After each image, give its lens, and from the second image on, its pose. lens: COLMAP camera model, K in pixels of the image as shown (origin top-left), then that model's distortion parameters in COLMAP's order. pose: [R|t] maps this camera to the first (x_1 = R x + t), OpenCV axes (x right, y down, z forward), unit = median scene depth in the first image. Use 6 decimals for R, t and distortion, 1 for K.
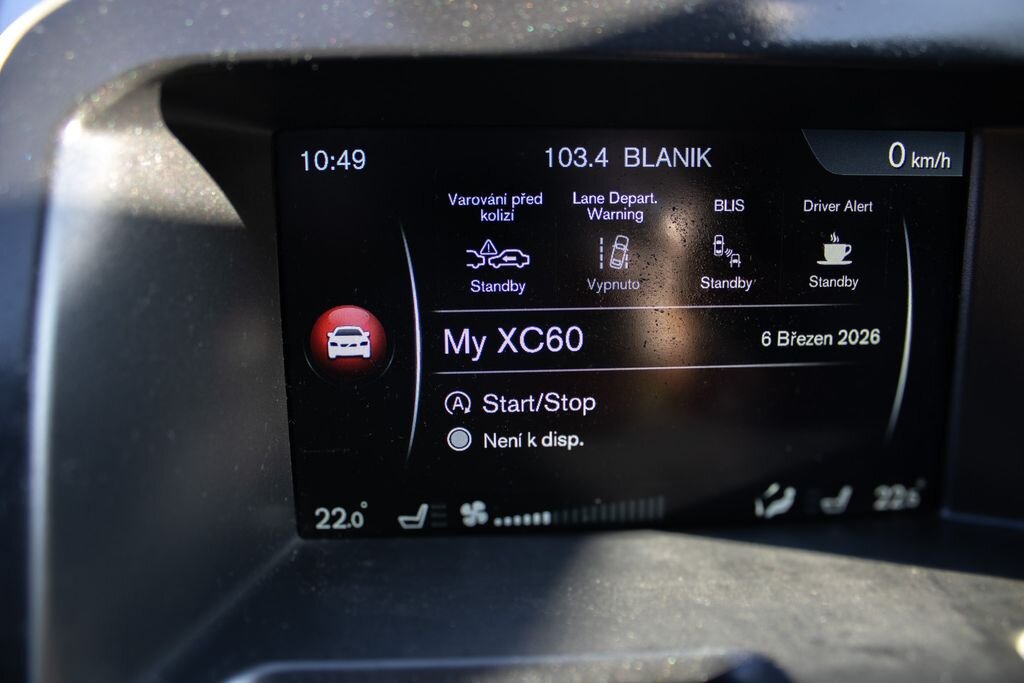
lens RADIAL K [[874.4, 0, 496.5], [0, 874.4, 335.2], [0, 0, 1]] dist [-0.157413, 0.170231]
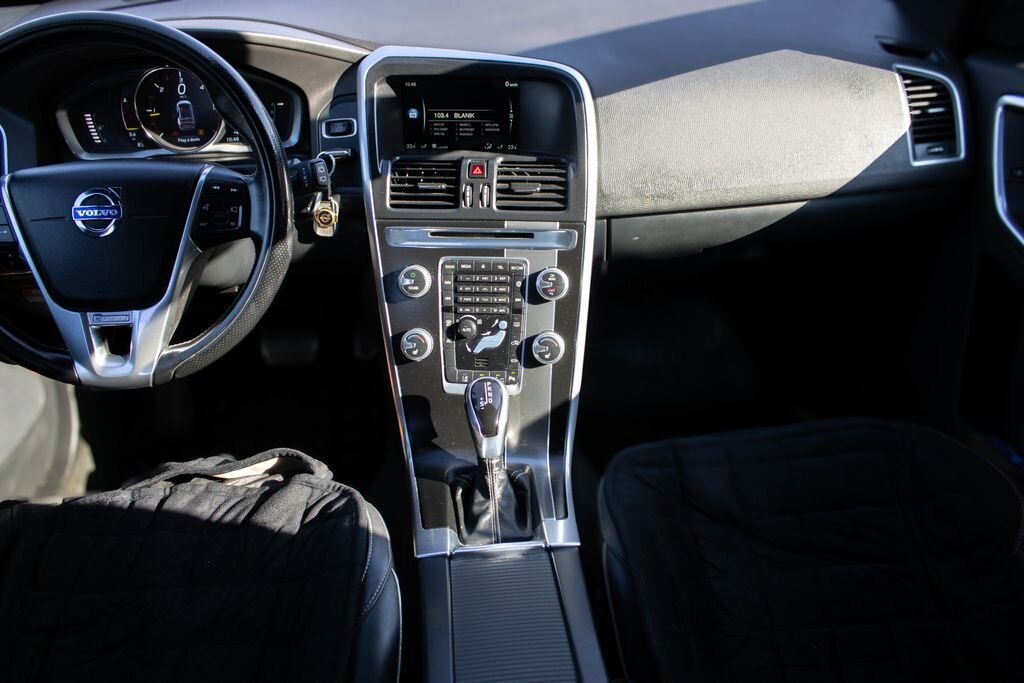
lens RADIAL K [[874.4, 0, 496.5], [0, 874.4, 335.2], [0, 0, 1]] dist [-0.157413, 0.170231]
pose [[0.993168, 0.055548, -0.102628, 1.067883], [-0.031201, 0.973826, 0.225142, 0.123806], [0.112448, -0.220402, 0.968906, -4.902503]]
